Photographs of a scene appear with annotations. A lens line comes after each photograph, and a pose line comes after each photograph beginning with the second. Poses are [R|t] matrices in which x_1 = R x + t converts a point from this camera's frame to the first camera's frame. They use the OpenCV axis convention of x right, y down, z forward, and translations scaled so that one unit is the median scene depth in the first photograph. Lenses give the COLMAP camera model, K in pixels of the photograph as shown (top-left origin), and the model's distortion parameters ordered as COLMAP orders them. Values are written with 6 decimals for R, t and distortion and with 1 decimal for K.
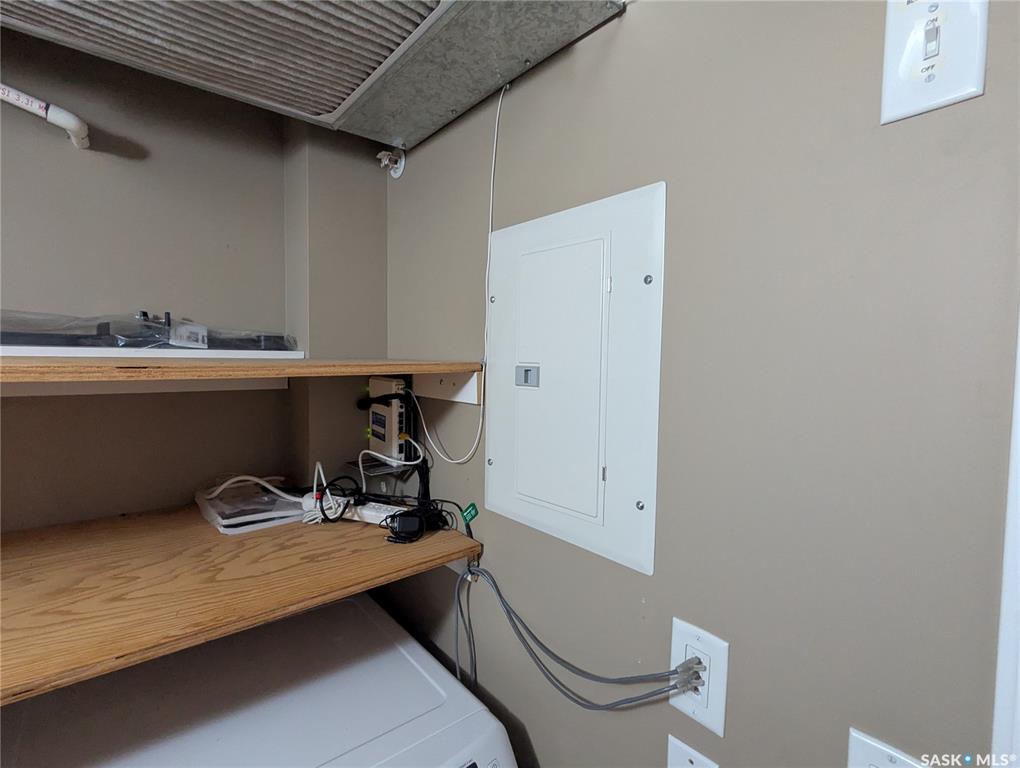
lens RADIAL K [[484.7, 0, 514.3], [0, 484.7, 385.0], [0, 0, 1]] dist [-0.002201, 0.000658]
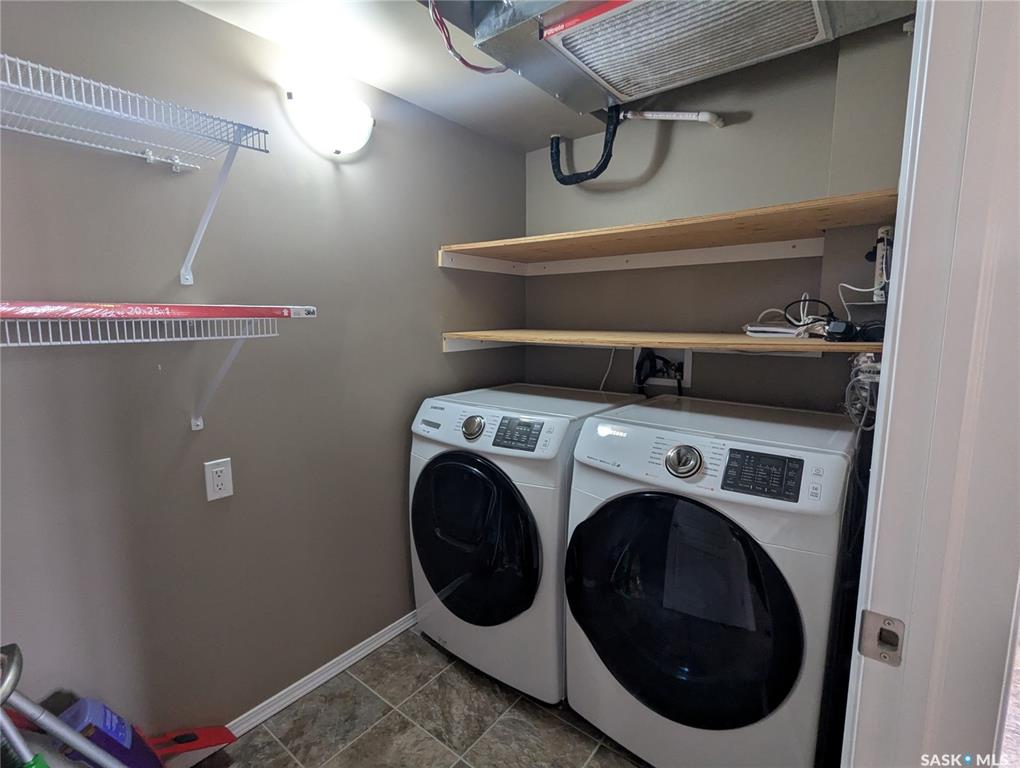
lens RADIAL K [[484.7, 0, 514.0], [0, 484.7, 384.5], [0, 0, 1]] dist [-0.002201, 0.000658]
pose [[0.198704, 0.119046, -0.972803, 0.853963], [-0.043170, 0.992695, 0.112662, 0.307436], [0.979108, 0.019610, 0.202392, -0.129438]]
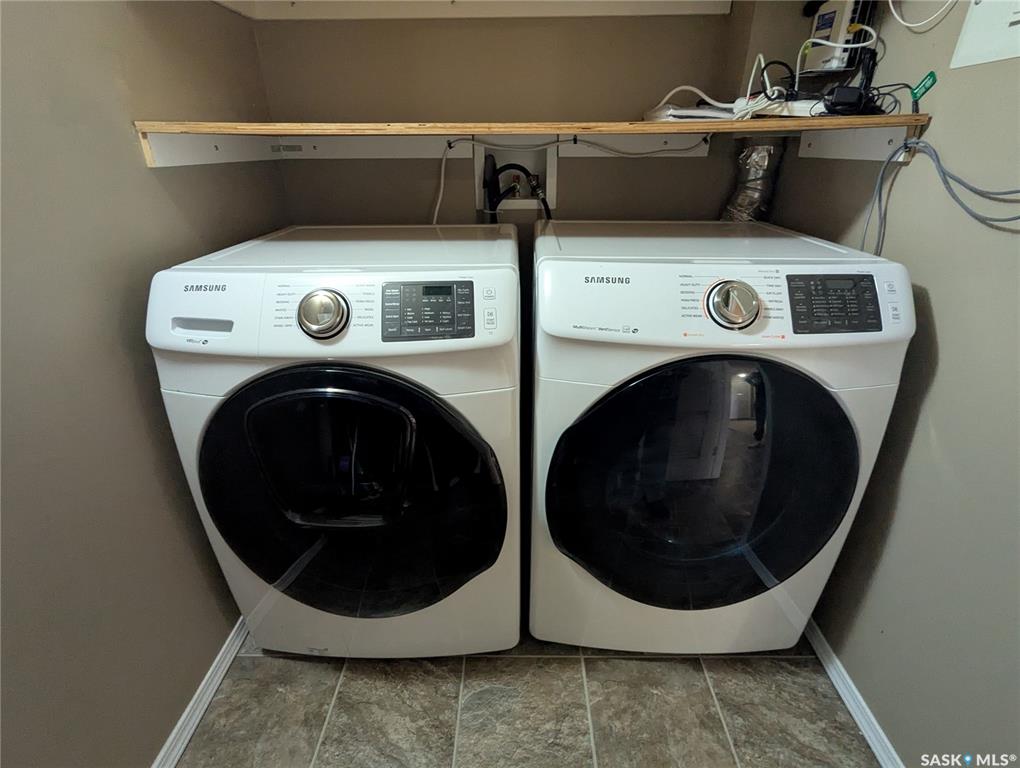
lens RADIAL K [[484.7, 0, 512.5], [0, 484.7, 382.8], [0, 0, 1]] dist [-0.002201, 0.000658]
pose [[0.751999, 0.269089, -0.601738, 0.026337], [-0.012909, 0.918717, 0.394705, 0.418490], [0.659038, -0.289049, 0.694348, -0.322535]]
